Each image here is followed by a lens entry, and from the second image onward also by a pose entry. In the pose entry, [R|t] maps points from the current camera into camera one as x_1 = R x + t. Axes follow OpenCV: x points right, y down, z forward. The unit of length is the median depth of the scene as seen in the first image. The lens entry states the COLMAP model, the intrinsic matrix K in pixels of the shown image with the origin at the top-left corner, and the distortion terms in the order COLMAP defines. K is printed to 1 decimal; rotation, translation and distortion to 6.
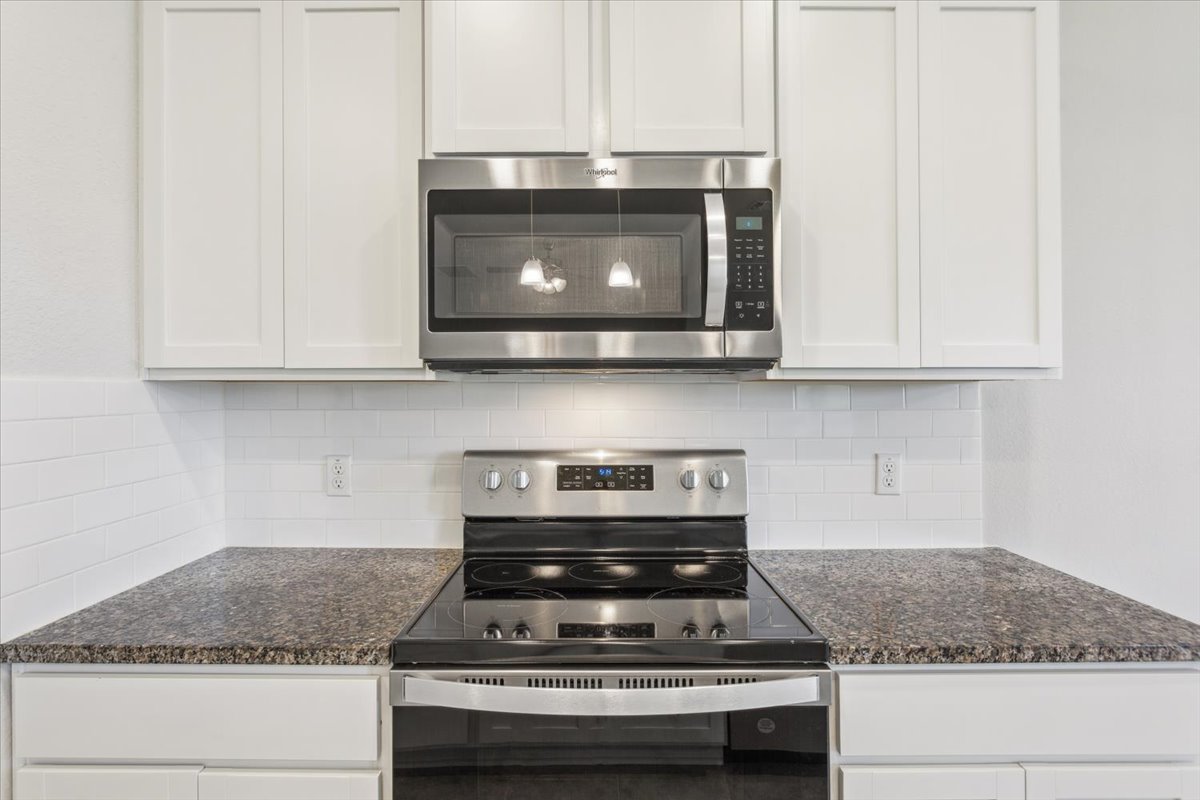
lens RADIAL K [[600.5, 0, 603.0], [0, 600.5, 390.5], [0, 0, 1]] dist [-0.003145, 0.001475]
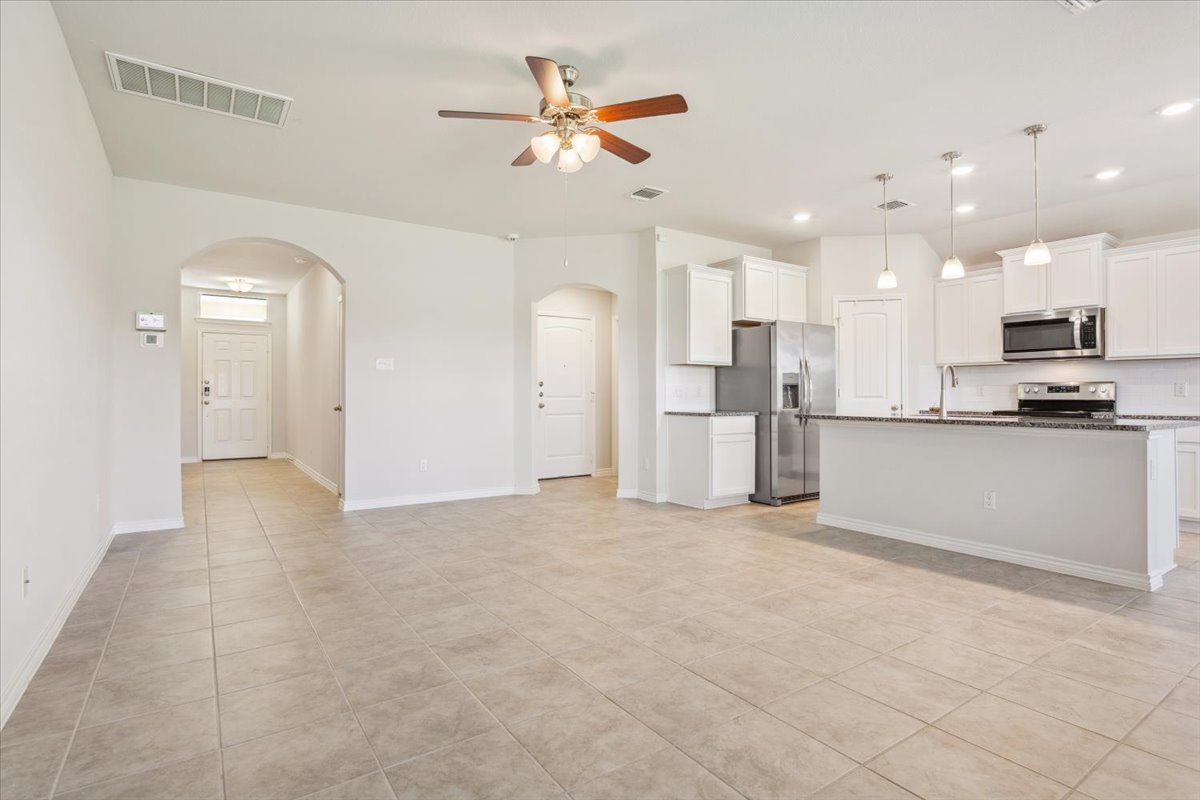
lens RADIAL K [[600.5, 0, 603.0], [0, 600.5, 390.5], [0, 0, 1]] dist [-0.003145, 0.001475]
pose [[0.578601, -0.002788, -0.815606, 1.561816], [0.007716, 0.999968, 0.002056, 0.143543], [0.815574, -0.007483, 0.578604, -3.878796]]
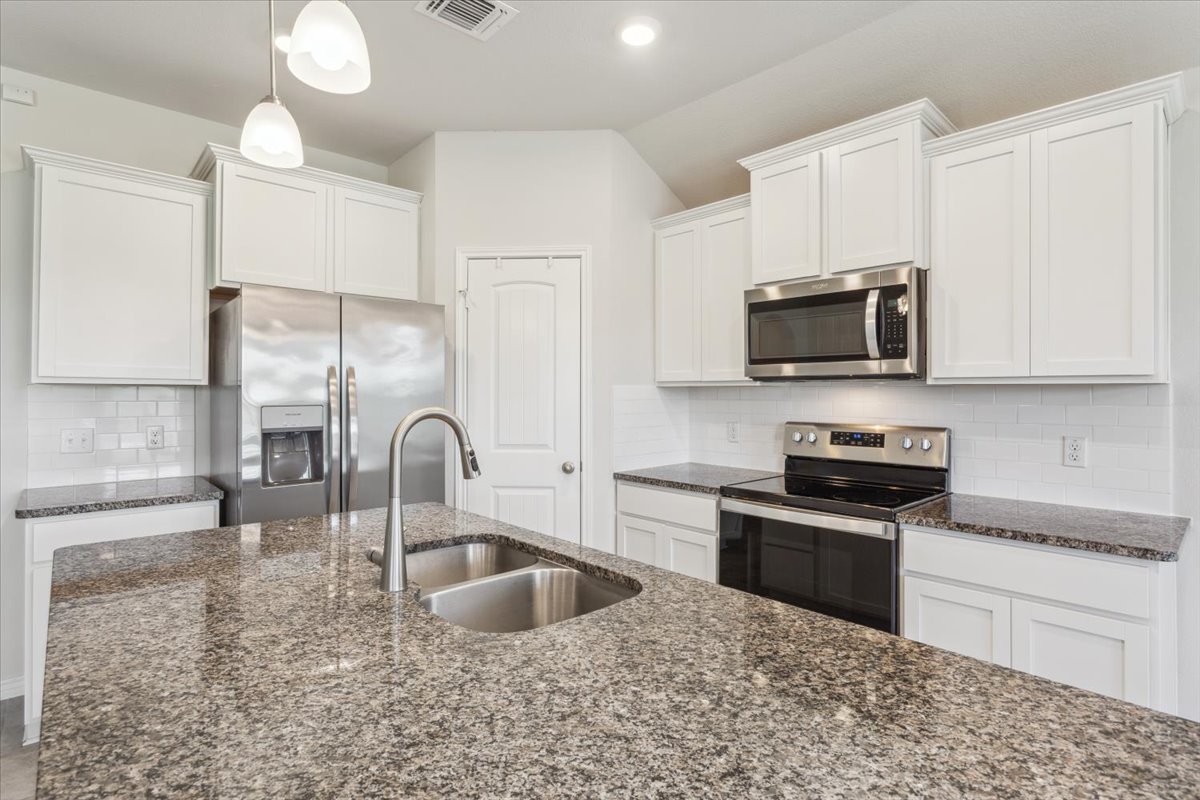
lens RADIAL K [[600.5, 0, 603.0], [0, 600.5, 390.5], [0, 0, 1]] dist [-0.003145, 0.001475]
pose [[0.685299, 0.001139, -0.728261, 0.914717], [0.002493, 0.999989, 0.003909, -0.010157], [0.728257, -0.004495, 0.685289, -0.896270]]
